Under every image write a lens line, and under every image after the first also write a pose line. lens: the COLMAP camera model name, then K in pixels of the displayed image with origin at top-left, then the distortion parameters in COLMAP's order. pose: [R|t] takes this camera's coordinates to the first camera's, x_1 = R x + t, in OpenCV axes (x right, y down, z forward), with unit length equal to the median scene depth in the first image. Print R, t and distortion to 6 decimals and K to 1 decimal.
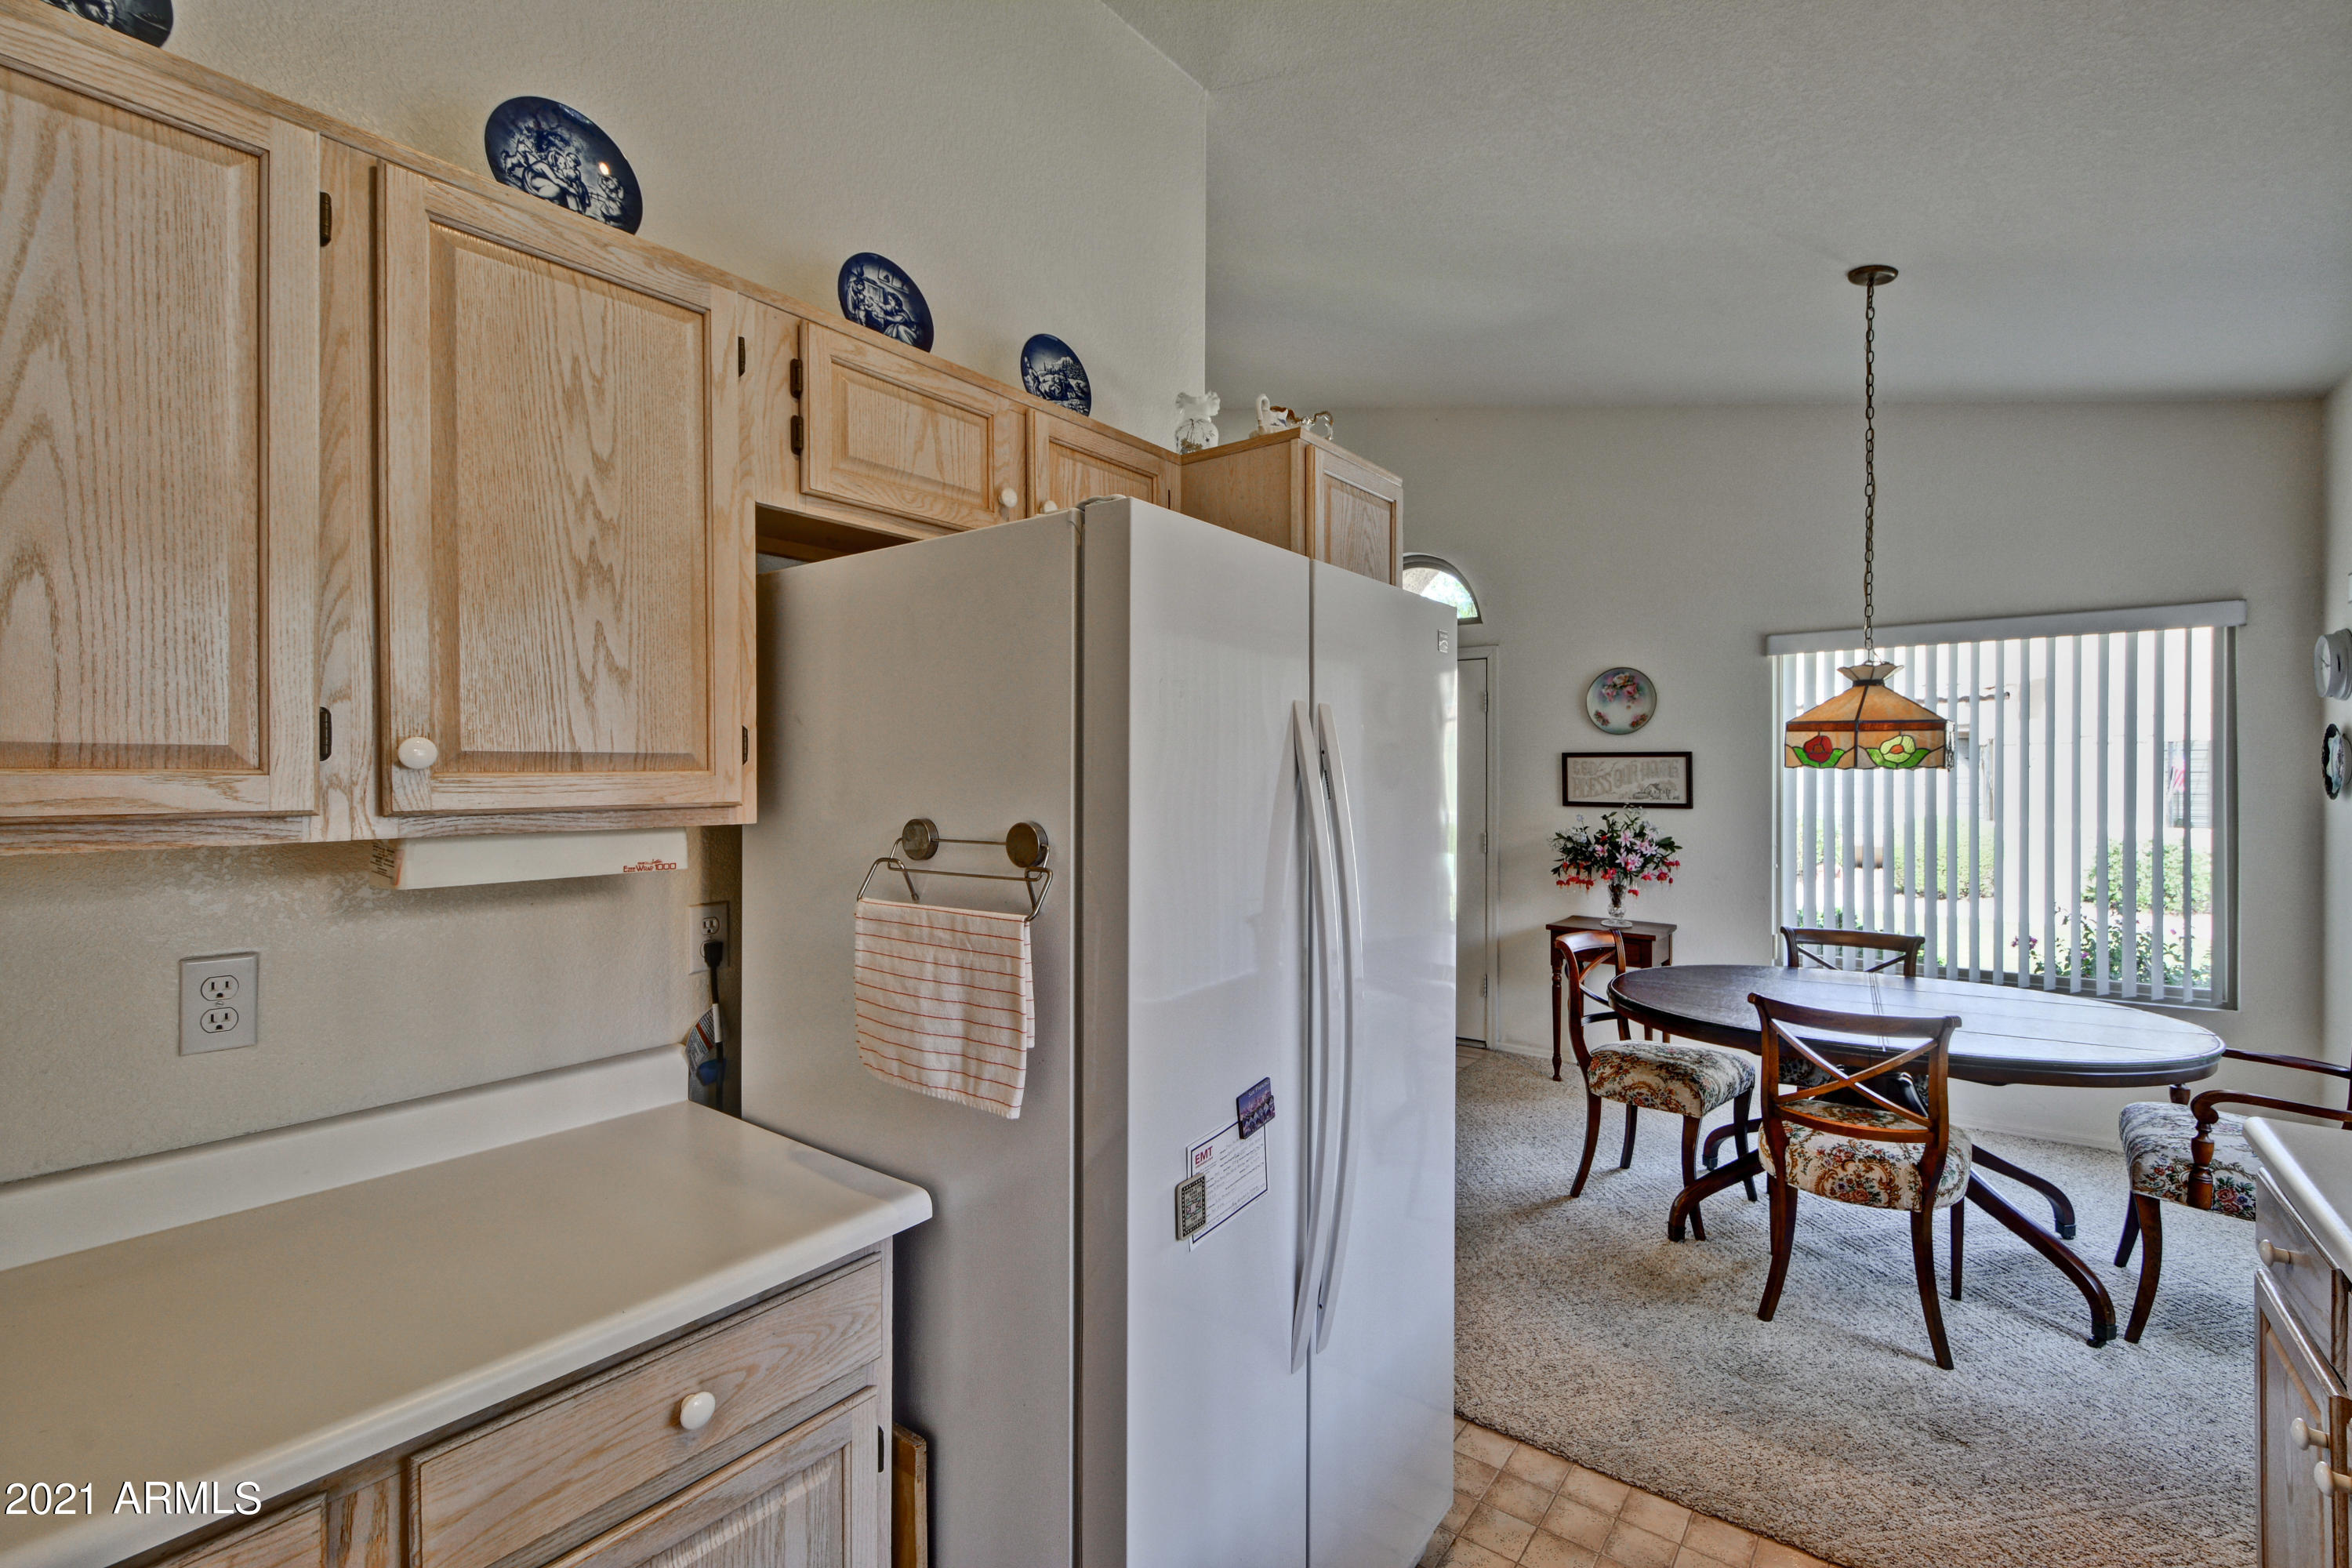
lens RADIAL K [[1027.2, 0, 1212.0], [0, 1027.2, 782.6], [0, 0, 1]] dist [0.002235, 0.000354]
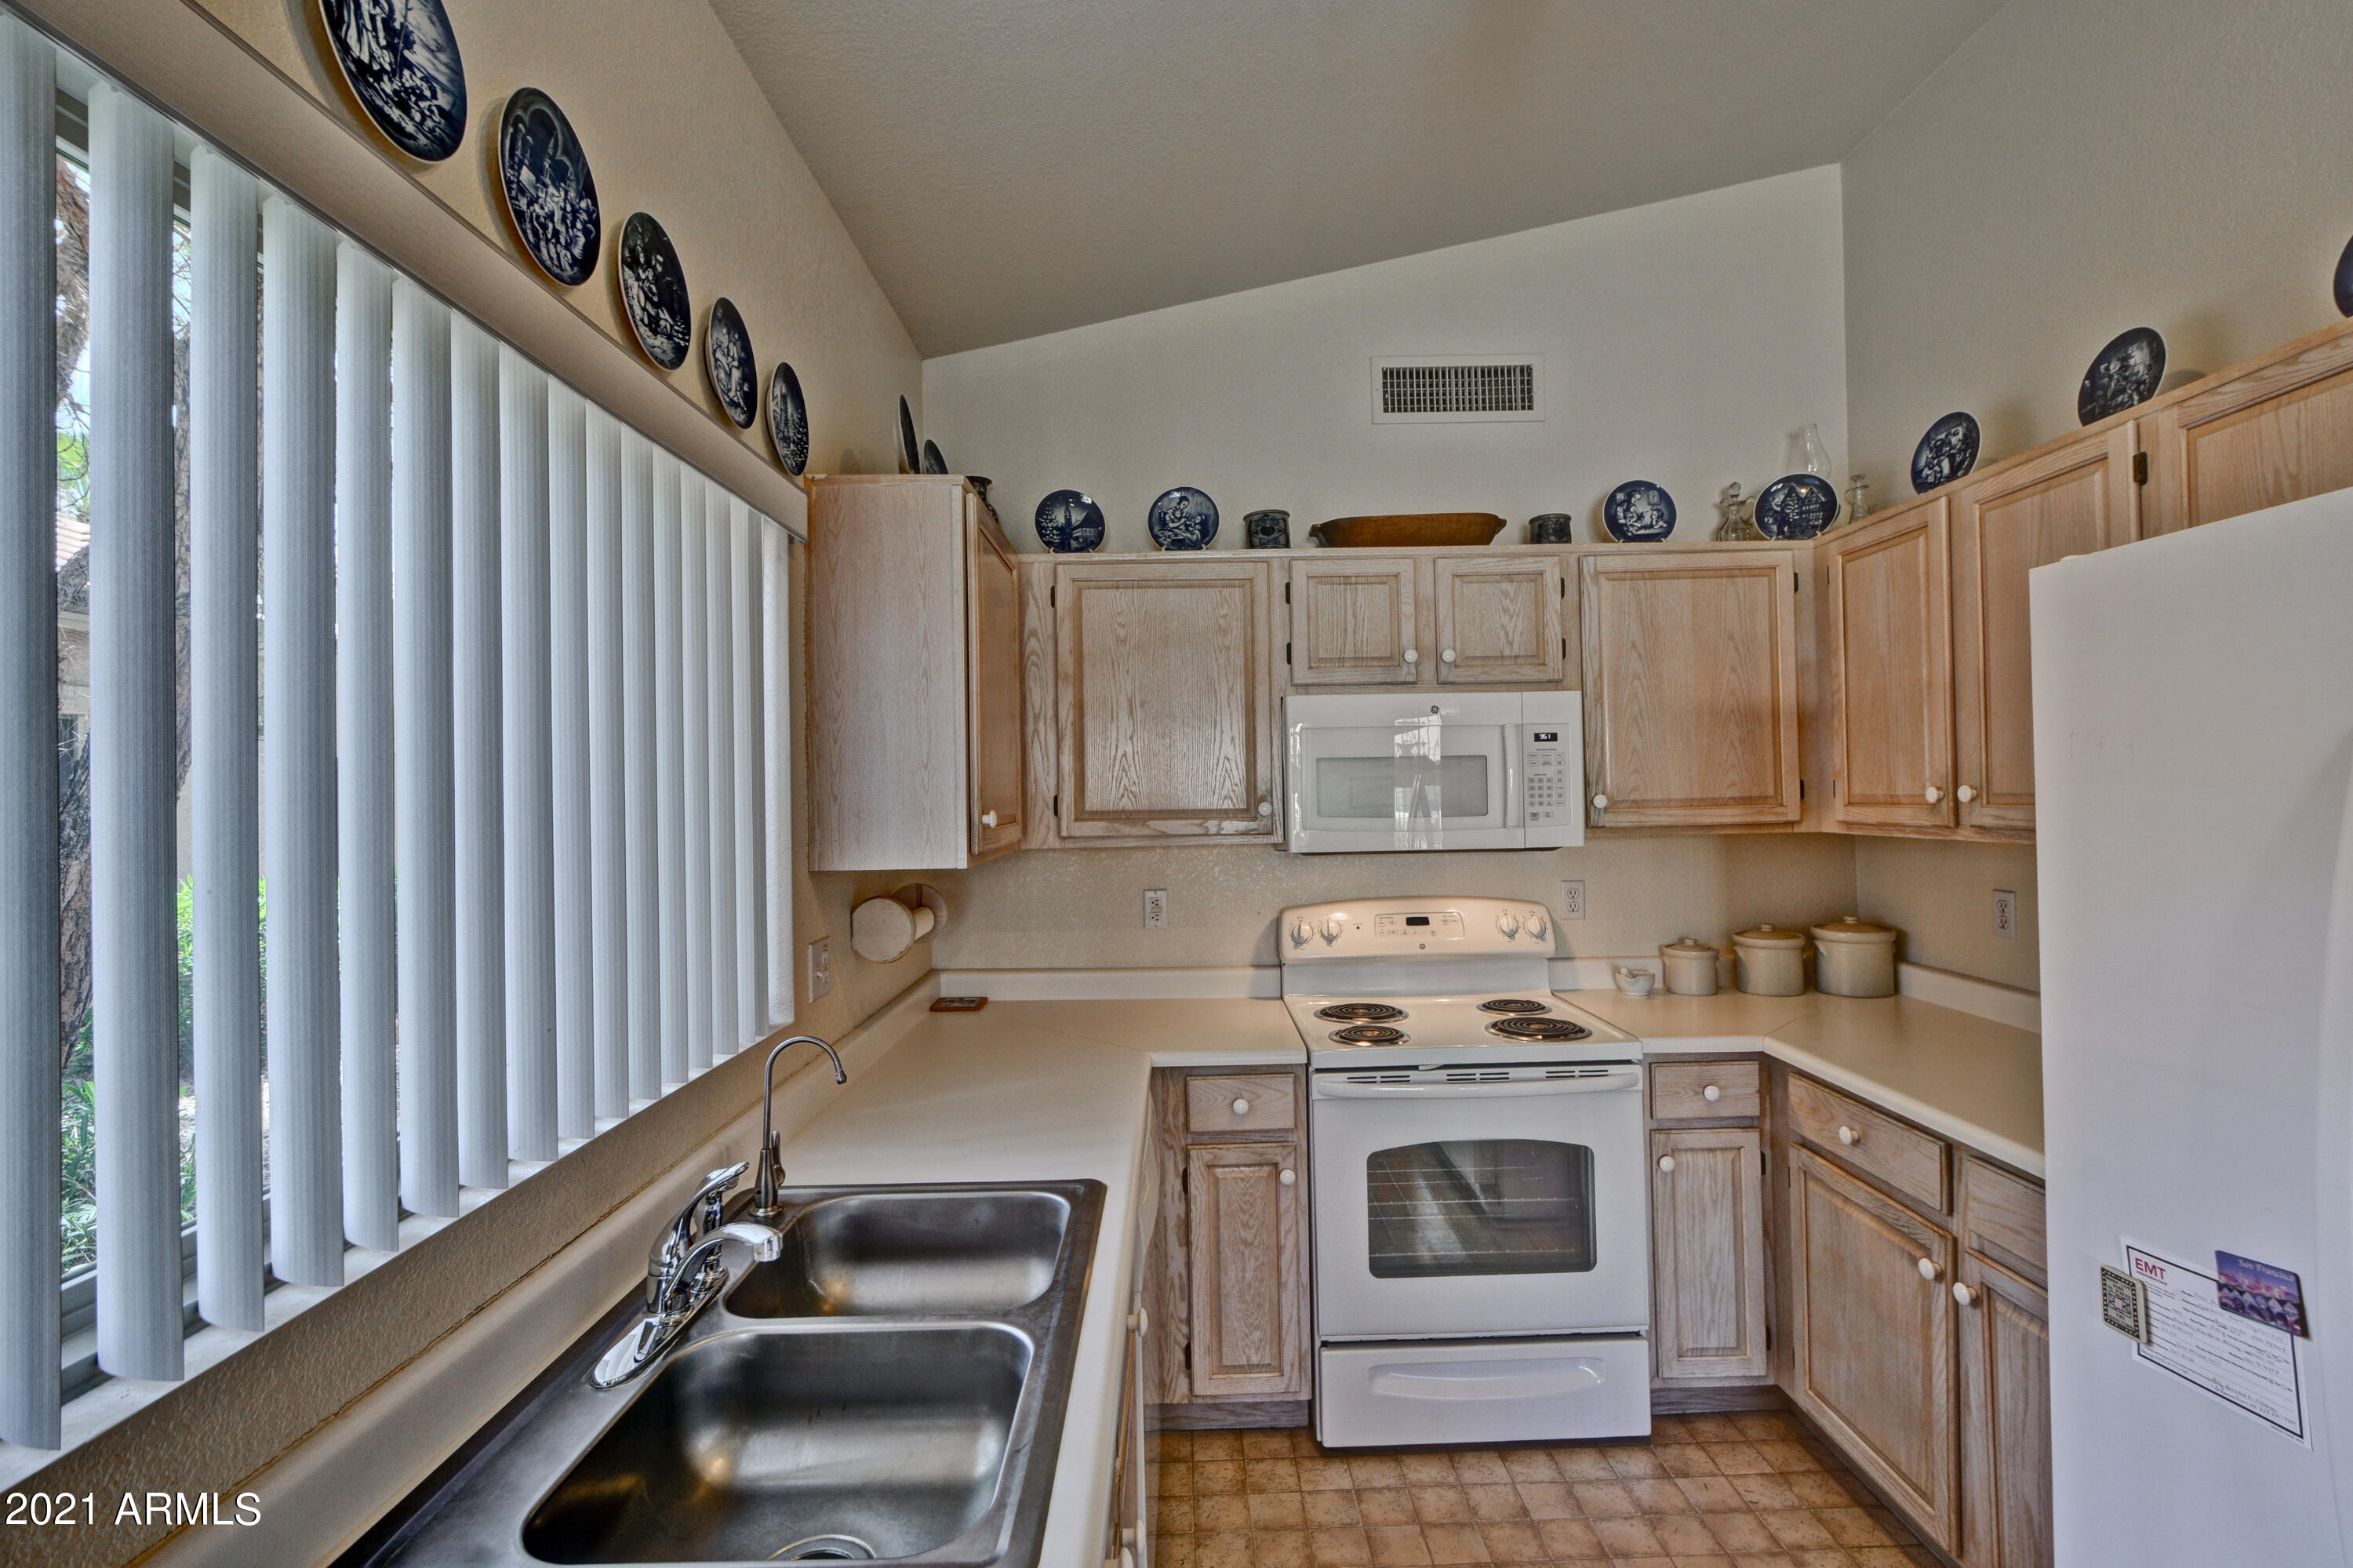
lens RADIAL K [[1027.7, 0, 1212.5], [0, 1027.7, 782.6], [0, 0, 1]] dist [0.002235, 0.000354]
pose [[-0.788298, 0.009904, -0.615214, 1.099119], [0.016976, 0.999840, -0.005656, -0.055771], [0.615059, -0.014903, -0.788340, 1.148776]]
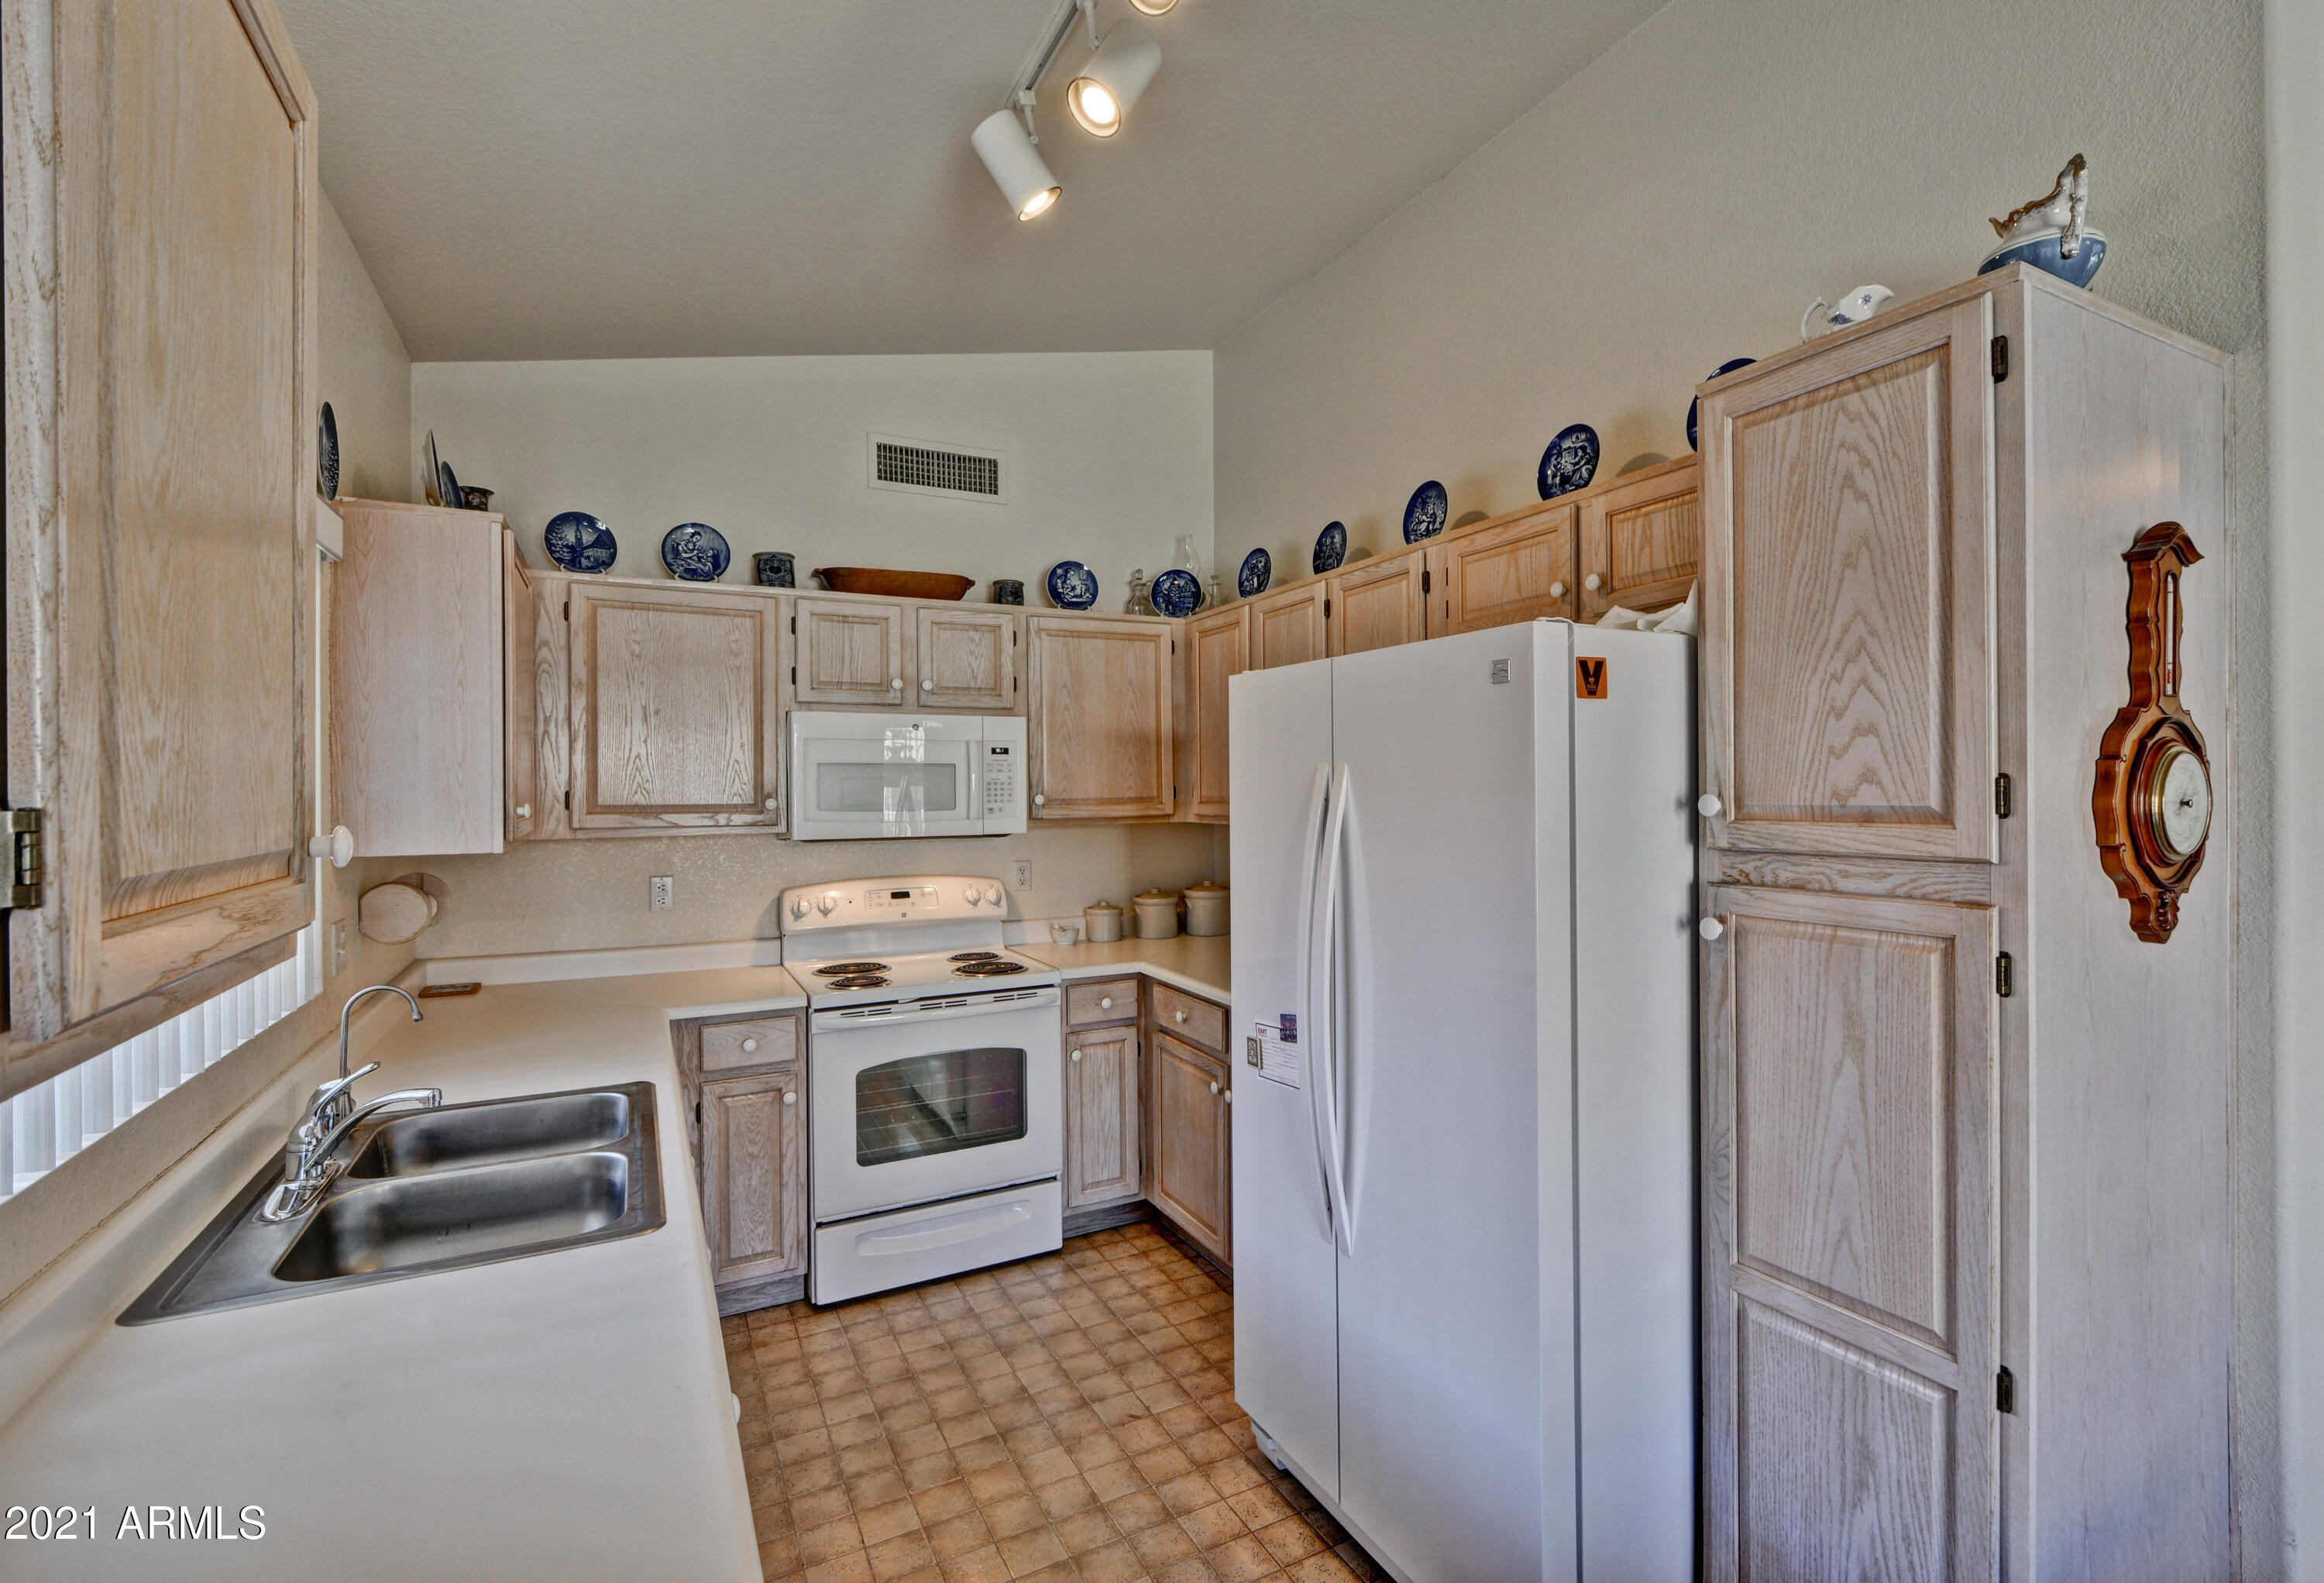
lens RADIAL K [[1052.3, 0, 1202.1], [0, 1052.3, 787.4], [0, 0, 1]] dist [0.000371, -0.000278]
pose [[-0.426668, 0.005216, -0.904393, 1.580691], [0.003835, 0.999985, 0.003958, -0.059368], [0.904400, -0.001780, -0.426682, 1.592965]]
